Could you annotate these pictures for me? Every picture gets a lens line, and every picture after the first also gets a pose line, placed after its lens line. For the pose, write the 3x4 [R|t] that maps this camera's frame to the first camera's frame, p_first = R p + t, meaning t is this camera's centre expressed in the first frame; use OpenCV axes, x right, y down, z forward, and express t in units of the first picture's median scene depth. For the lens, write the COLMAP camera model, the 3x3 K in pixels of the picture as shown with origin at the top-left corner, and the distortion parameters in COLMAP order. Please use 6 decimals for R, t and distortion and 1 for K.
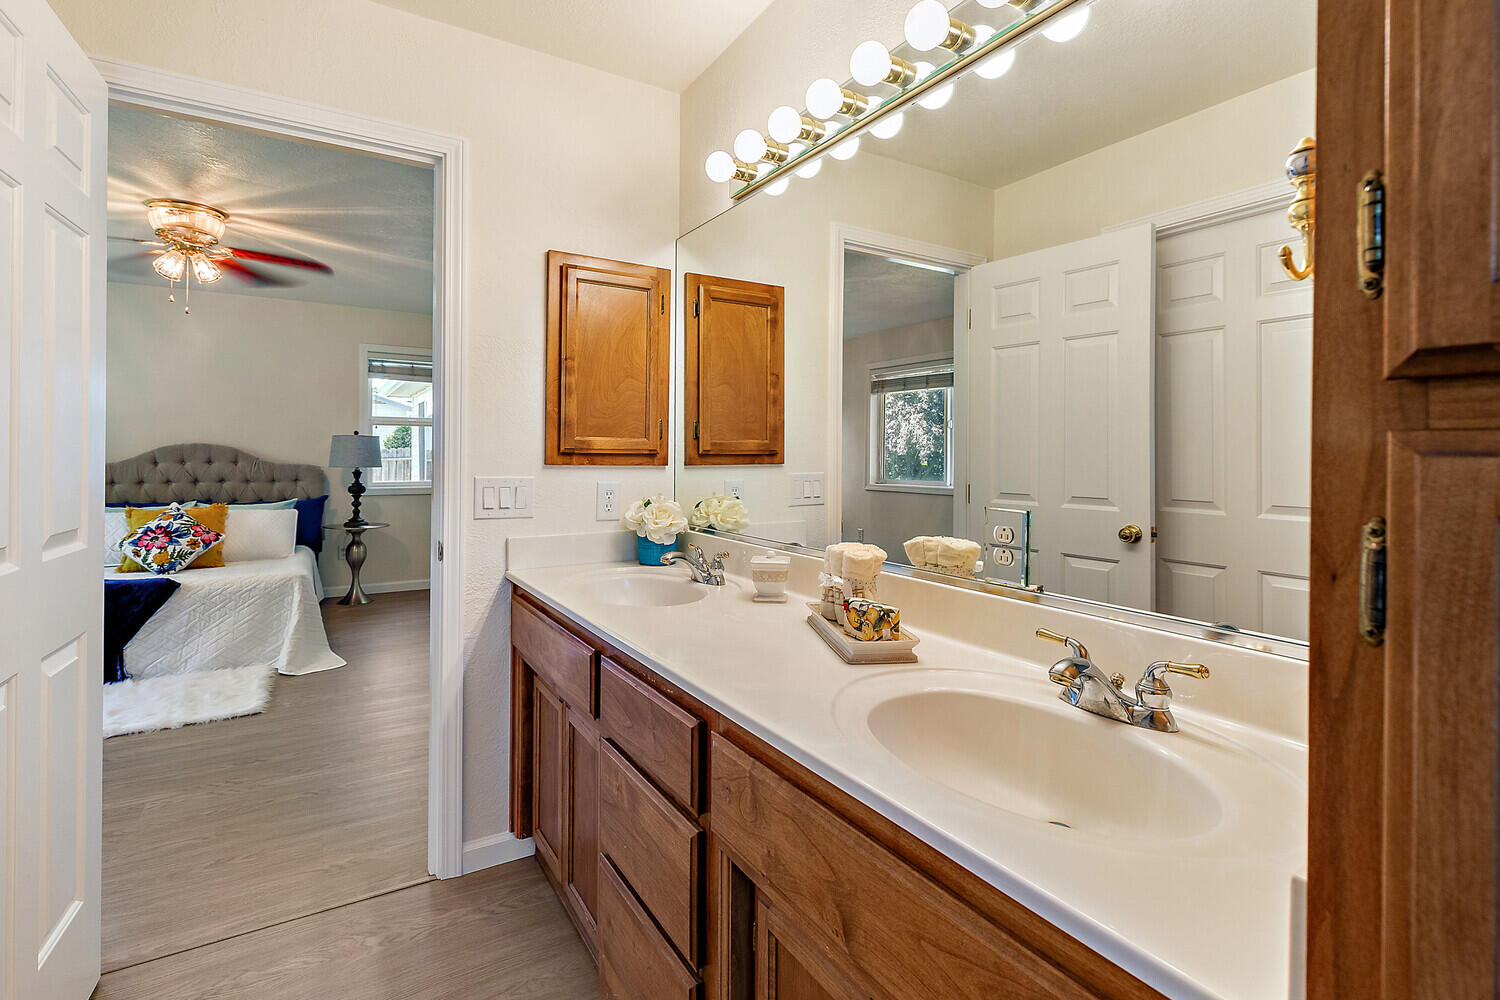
lens RADIAL K [[709.8, 0, 746.7], [0, 709.8, 452.4], [0, 0, 1]] dist [0.000063, -0.000055]
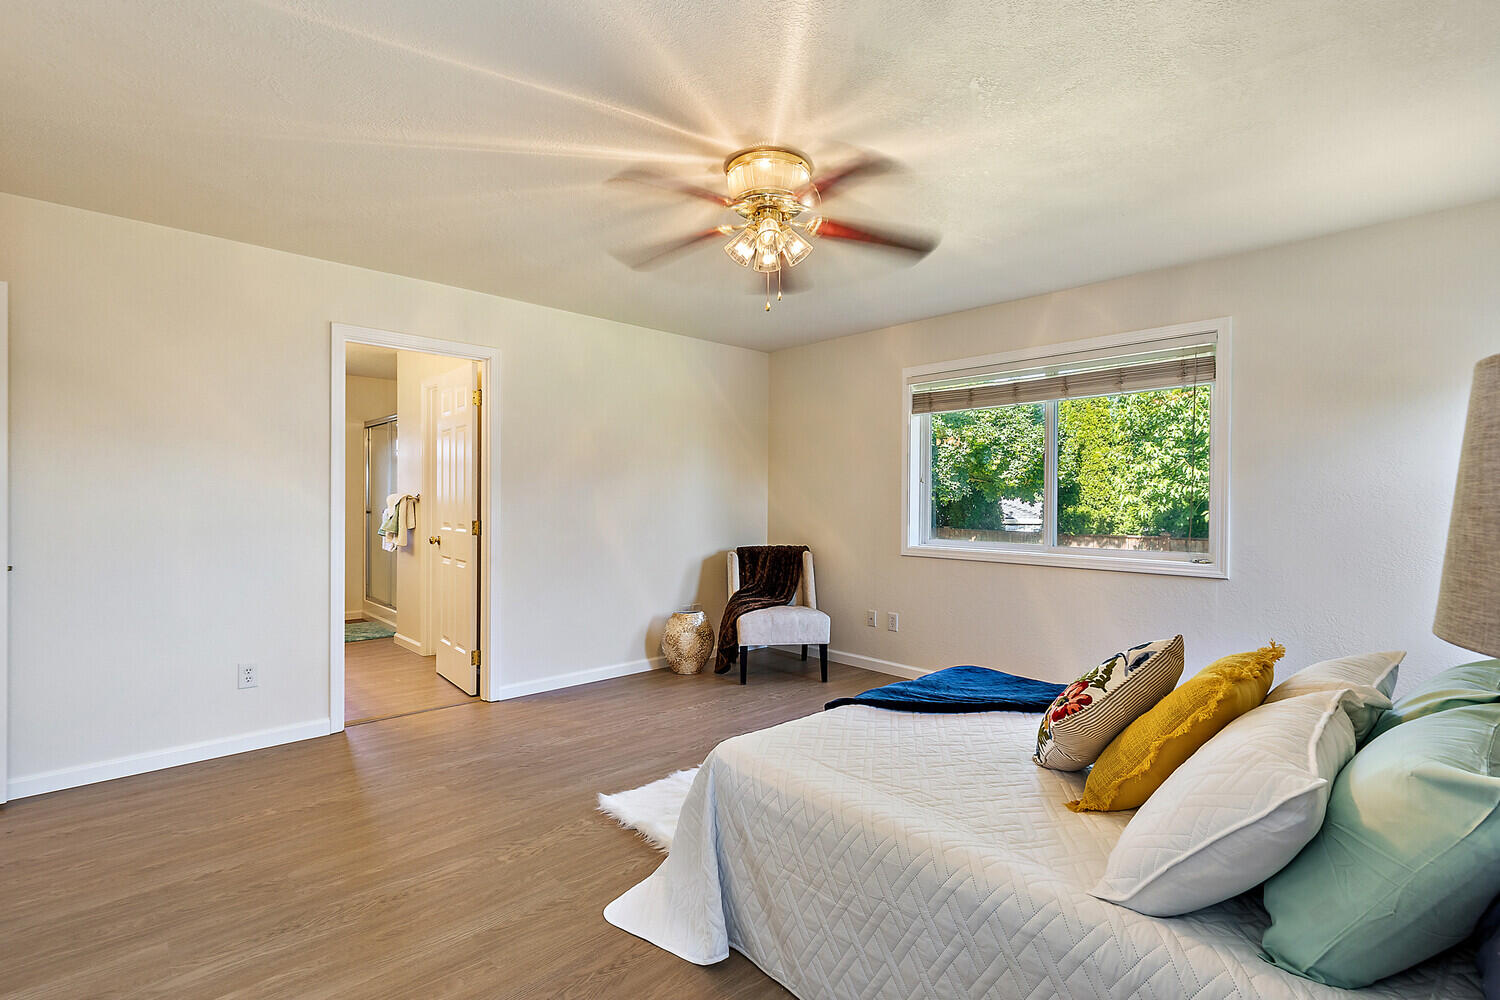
lens RADIAL K [[675.1, 0, 747.8], [0, 675.1, 506.7], [0, 0, 1]] dist [0.000142, -0.000037]
pose [[-0.977321, -0.013196, -0.211353, -0.427487], [-0.014249, 0.999892, 0.003460, 0.002291], [0.211285, 0.006393, -0.977404, 1.142117]]
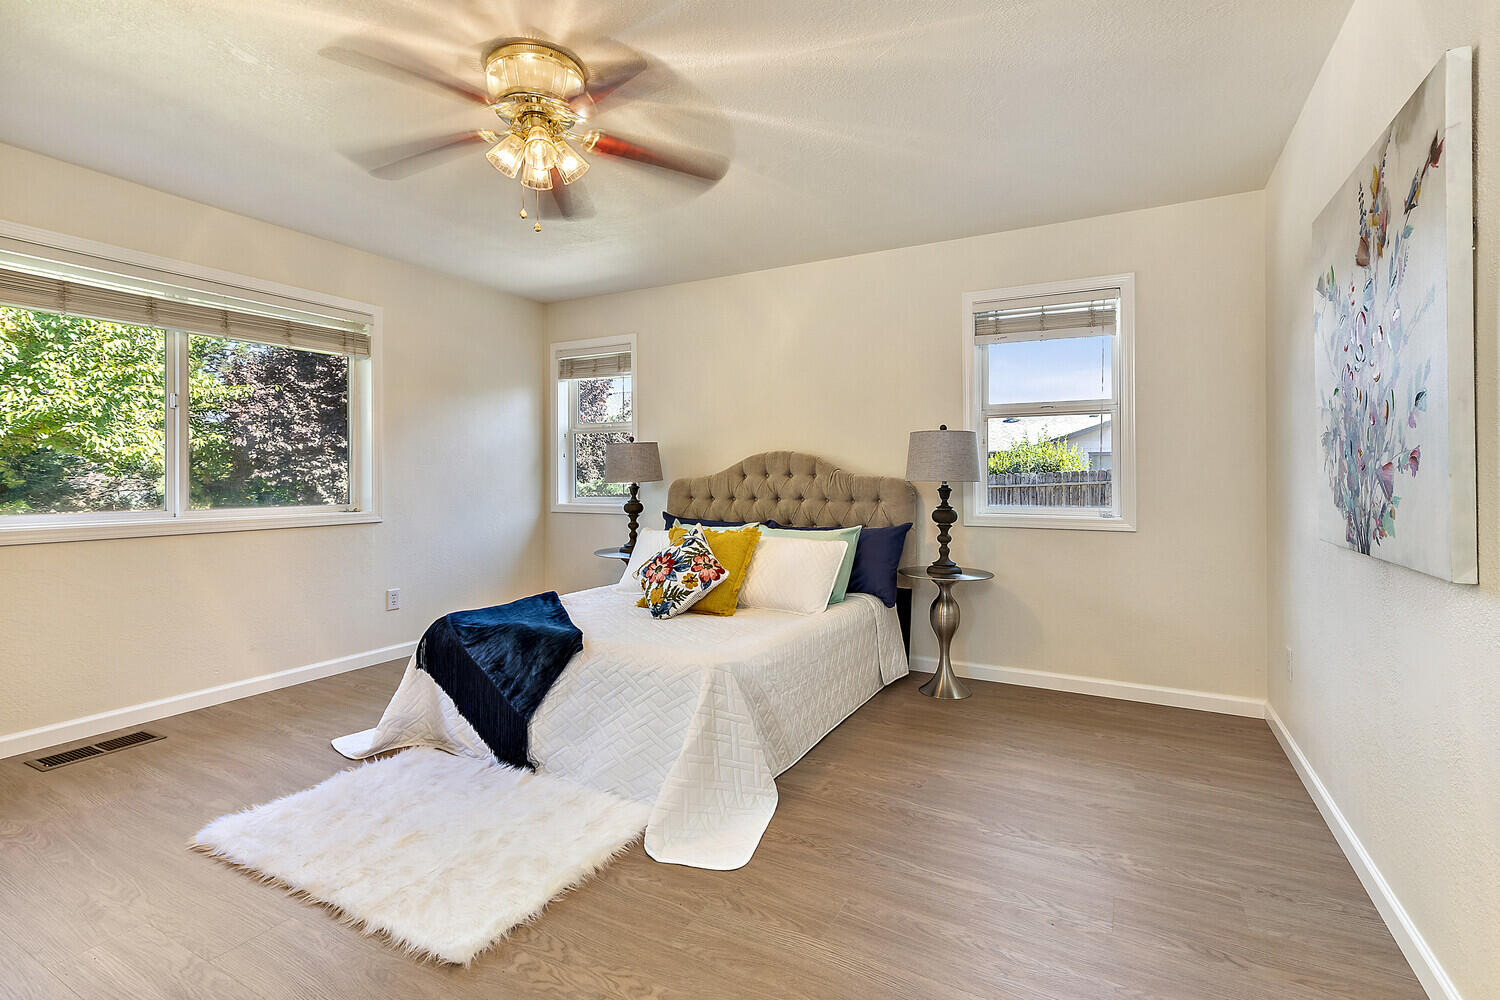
lens RADIAL K [[685.1, 0, 748.6], [0, 685.1, 475.2], [0, 0, 1]] dist [0.001470, 0.000005]
pose [[0.492547, -0.010528, -0.870222, -0.108053], [0.005305, 0.999945, -0.009095, 0.021730], [0.870270, -0.000137, 0.492576, 0.588859]]
